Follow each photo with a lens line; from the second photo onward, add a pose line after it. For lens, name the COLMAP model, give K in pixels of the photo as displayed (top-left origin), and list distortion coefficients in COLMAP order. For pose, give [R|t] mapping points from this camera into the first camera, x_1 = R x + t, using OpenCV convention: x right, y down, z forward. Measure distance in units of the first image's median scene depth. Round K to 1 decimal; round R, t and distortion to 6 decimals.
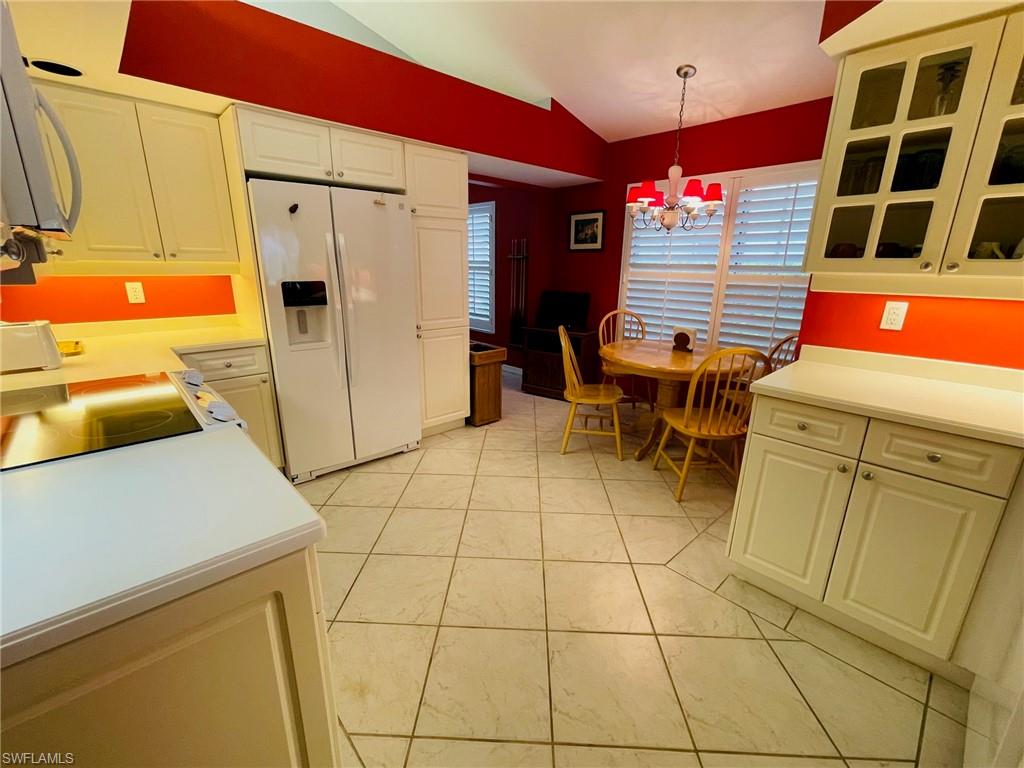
lens RADIAL K [[436.0, 0, 509.6], [0, 436.0, 385.6], [0, 0, 1]] dist [-0.007120, 0.002303]
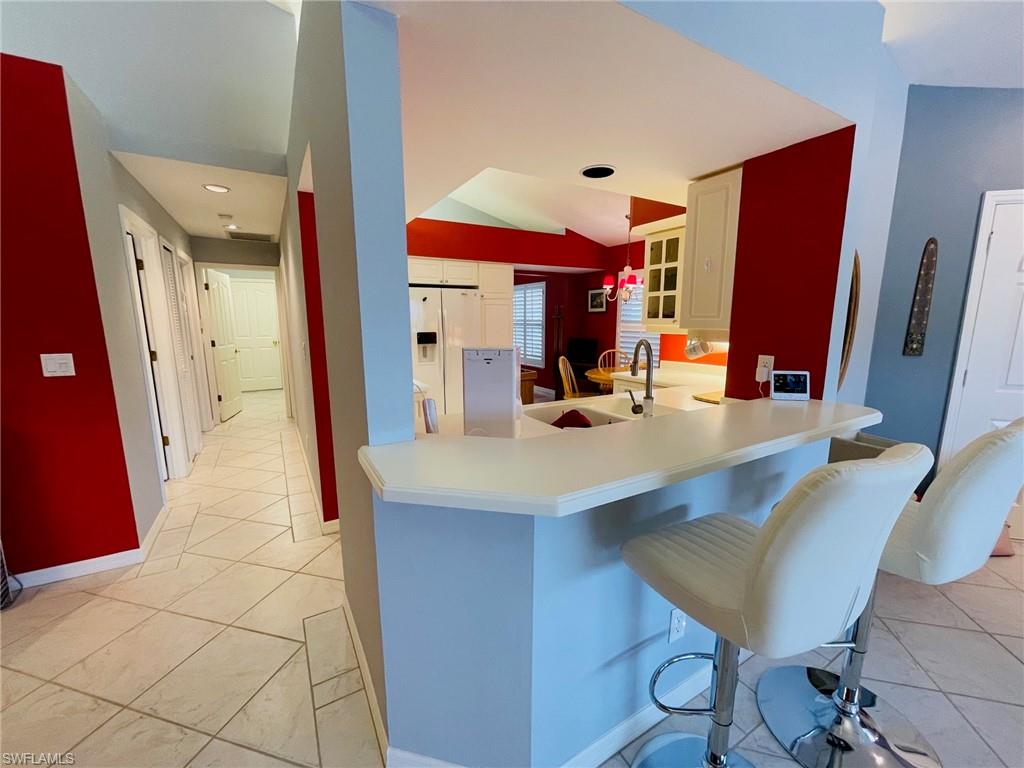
lens RADIAL K [[413.9, 0, 510.6], [0, 413.9, 387.5], [0, 0, 1]] dist [-0.002425, 0.000871]
pose [[0.975143, 0.017810, -0.220859, 0.314133], [-0.042191, 0.993453, -0.106170, 0.187521], [0.217522, 0.112849, 0.969510, -0.700126]]
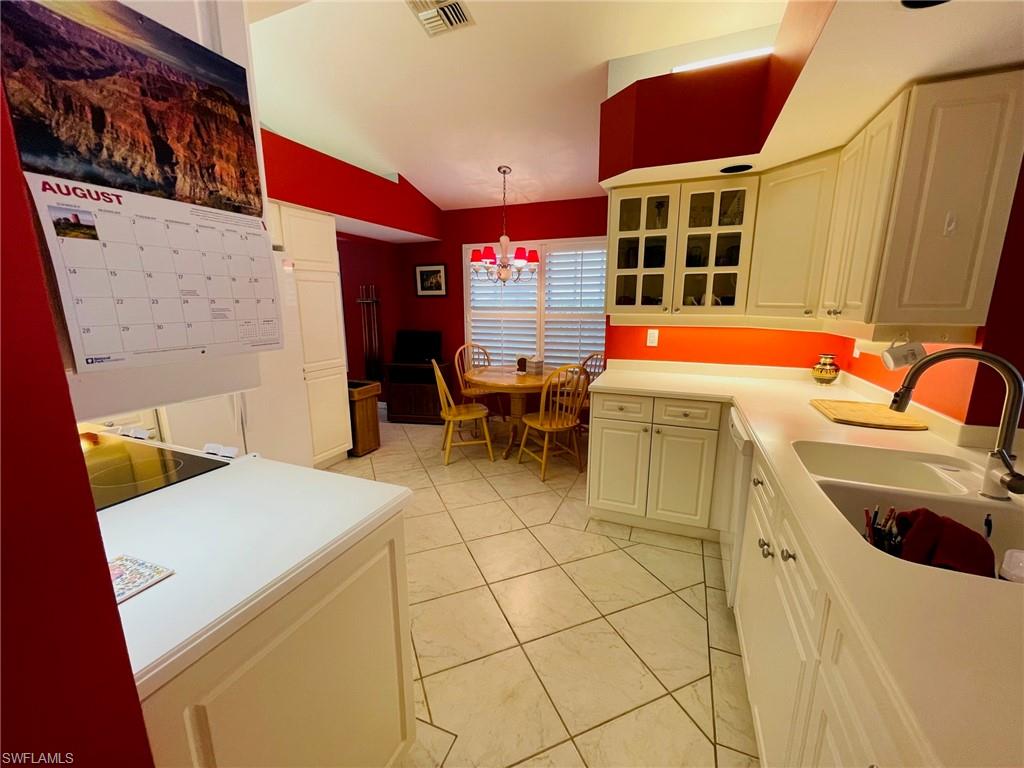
lens RADIAL K [[413.9, 0, 508.4], [0, 413.9, 385.1], [0, 0, 1]] dist [-0.002425, 0.000871]
pose [[0.908410, -0.096317, 0.406834, -0.181819], [0.126241, 0.990872, -0.047295, 0.015712], [-0.398565, 0.094322, 0.912277, -0.137397]]
